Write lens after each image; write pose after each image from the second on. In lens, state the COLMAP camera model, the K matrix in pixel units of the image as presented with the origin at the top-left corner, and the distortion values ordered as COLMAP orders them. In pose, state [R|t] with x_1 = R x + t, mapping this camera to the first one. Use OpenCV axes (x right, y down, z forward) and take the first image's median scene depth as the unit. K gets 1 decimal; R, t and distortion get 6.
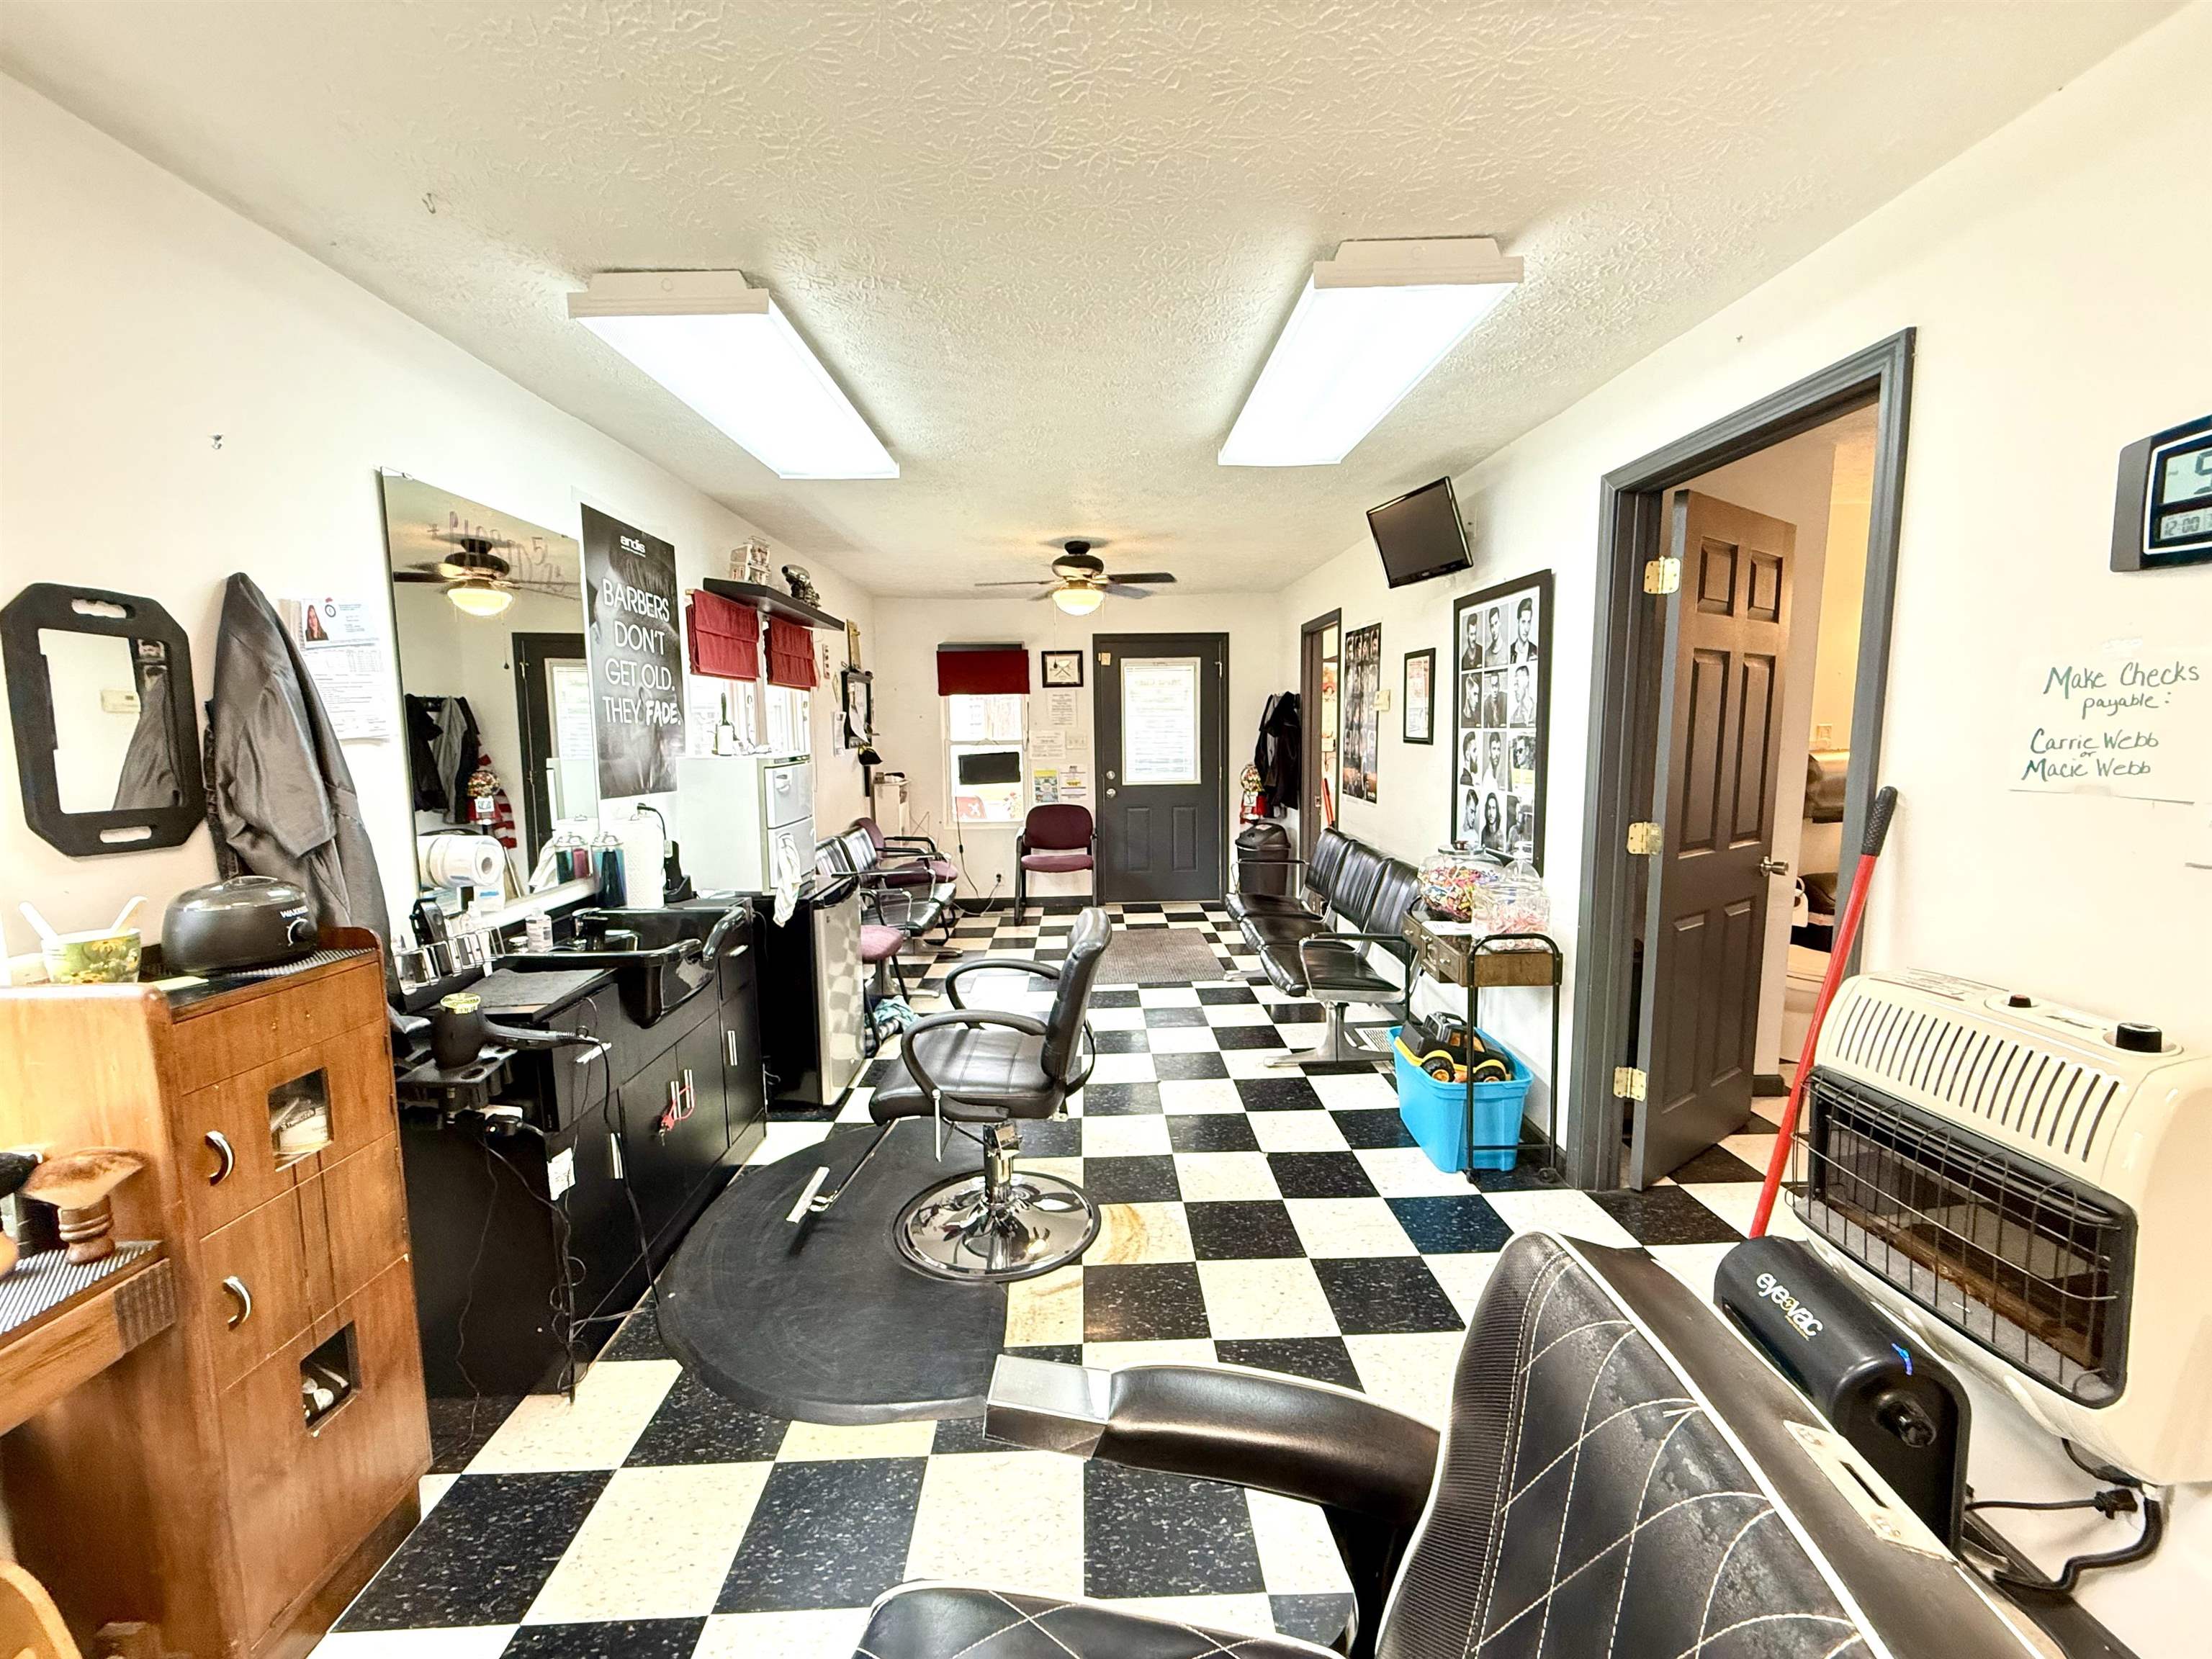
lens RADIAL K [[879.9, 0, 1105.9], [0, 879.9, 828.1], [0, 0, 1]] dist [0.000124, 0.000355]
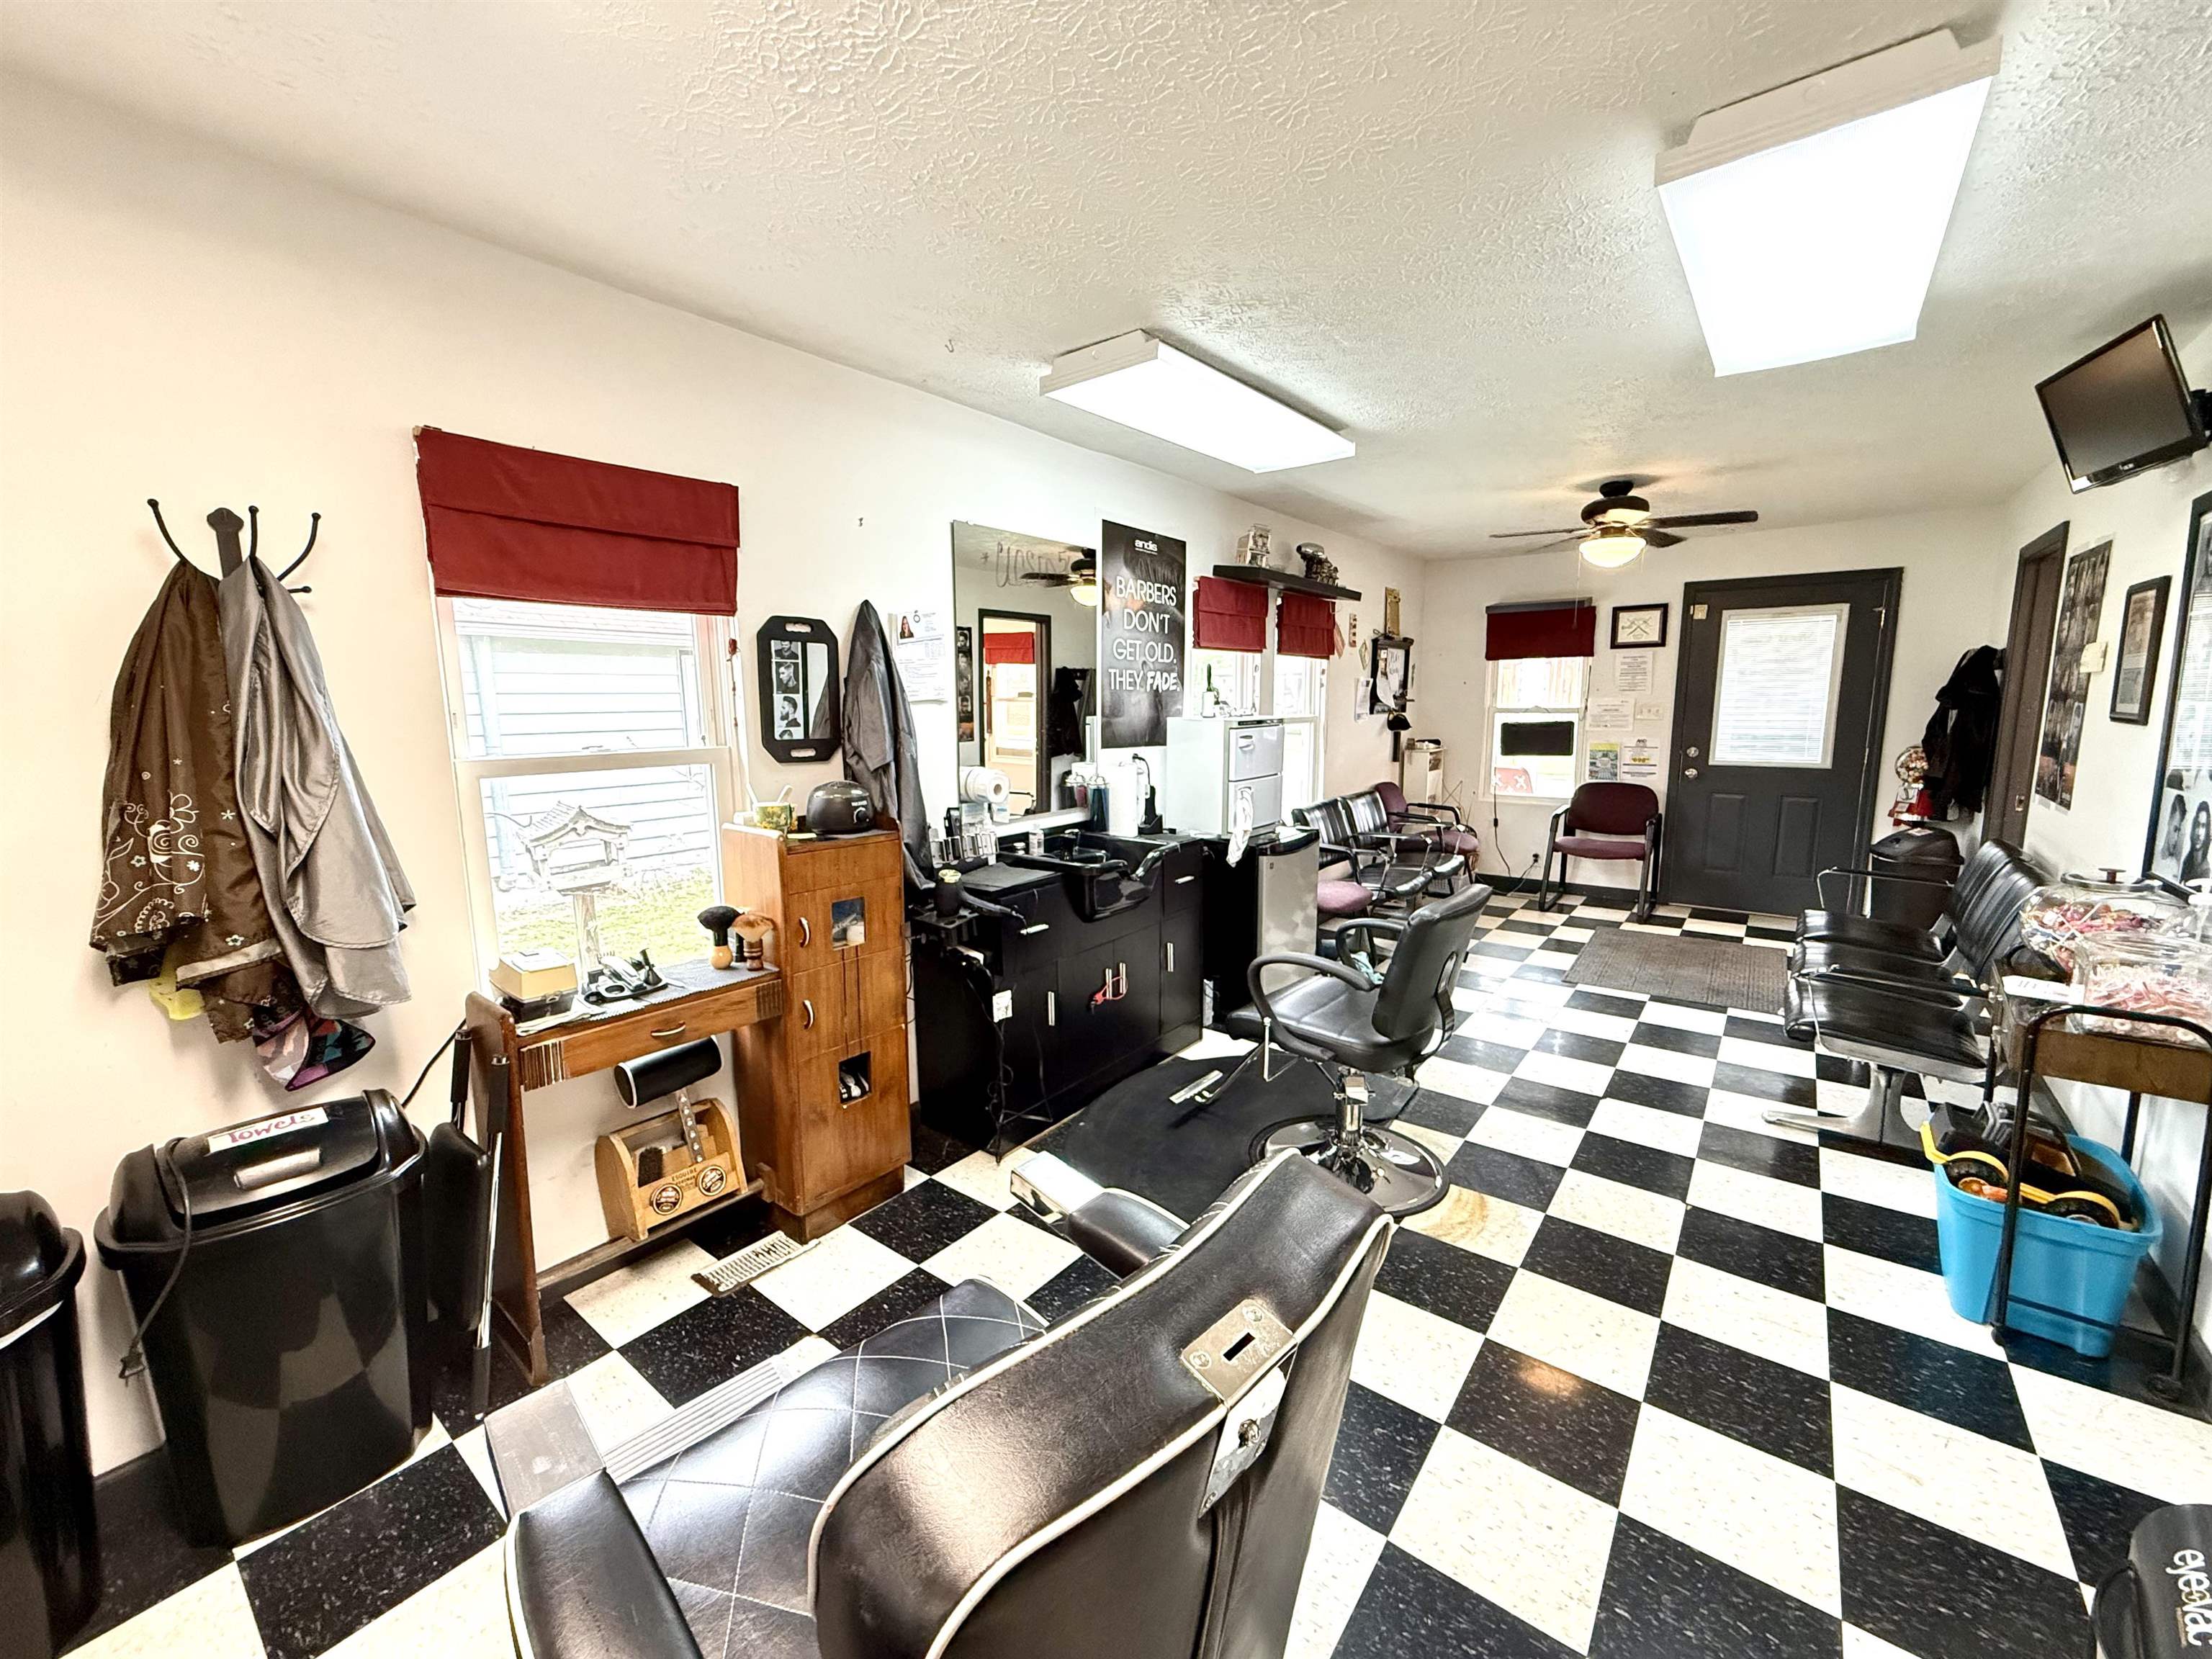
lens RADIAL K [[879.9, 0, 1104.5], [0, 879.9, 827.7], [0, 0, 1]] dist [0.000124, 0.000355]
pose [[0.771980, 0.100550, -0.627643, 0.246983], [-0.076235, 0.994928, 0.065623, -0.002471], [0.631058, -0.002811, 0.775730, -0.005080]]
